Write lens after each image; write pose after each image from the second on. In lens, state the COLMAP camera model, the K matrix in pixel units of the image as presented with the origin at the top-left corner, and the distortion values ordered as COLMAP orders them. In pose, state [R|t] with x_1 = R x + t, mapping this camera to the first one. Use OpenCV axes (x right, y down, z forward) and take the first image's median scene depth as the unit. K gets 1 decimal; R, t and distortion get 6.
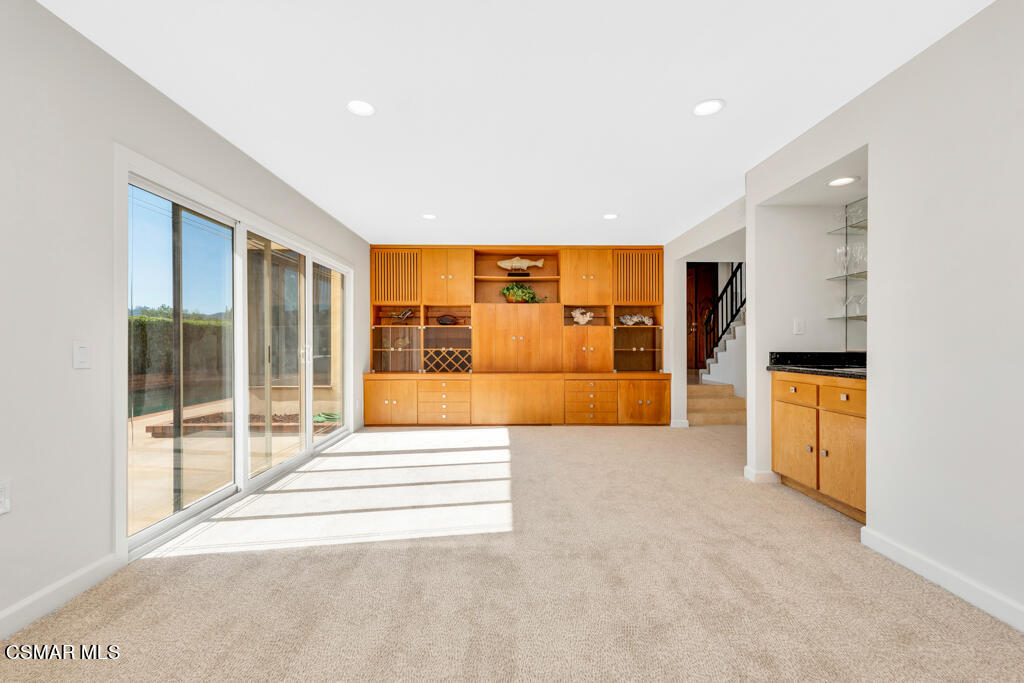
lens RADIAL K [[419.8, 0, 510.1], [0, 419.8, 342.7], [0, 0, 1]] dist [-0.000466, 0.000057]
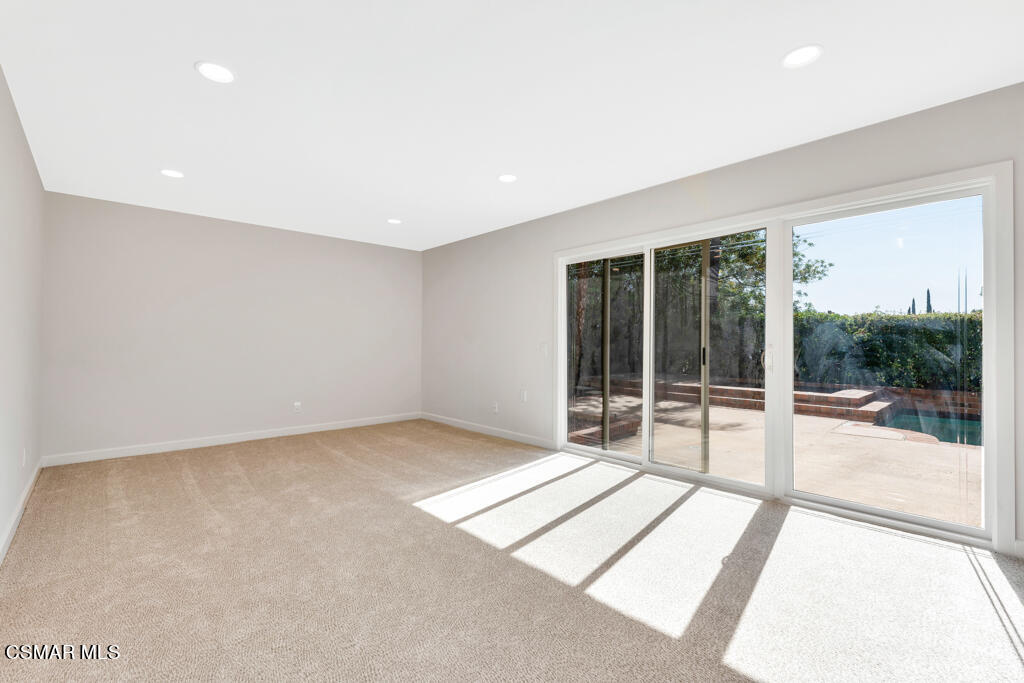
lens RADIAL K [[419.8, 0, 510.1], [0, 419.8, 342.7], [0, 0, 1]] dist [-0.000466, 0.000057]
pose [[-0.726698, -0.002846, -0.686951, 0.591441], [-0.001061, 0.999995, -0.003020, -0.005432], [0.686956, -0.001466, -0.726698, 1.957327]]
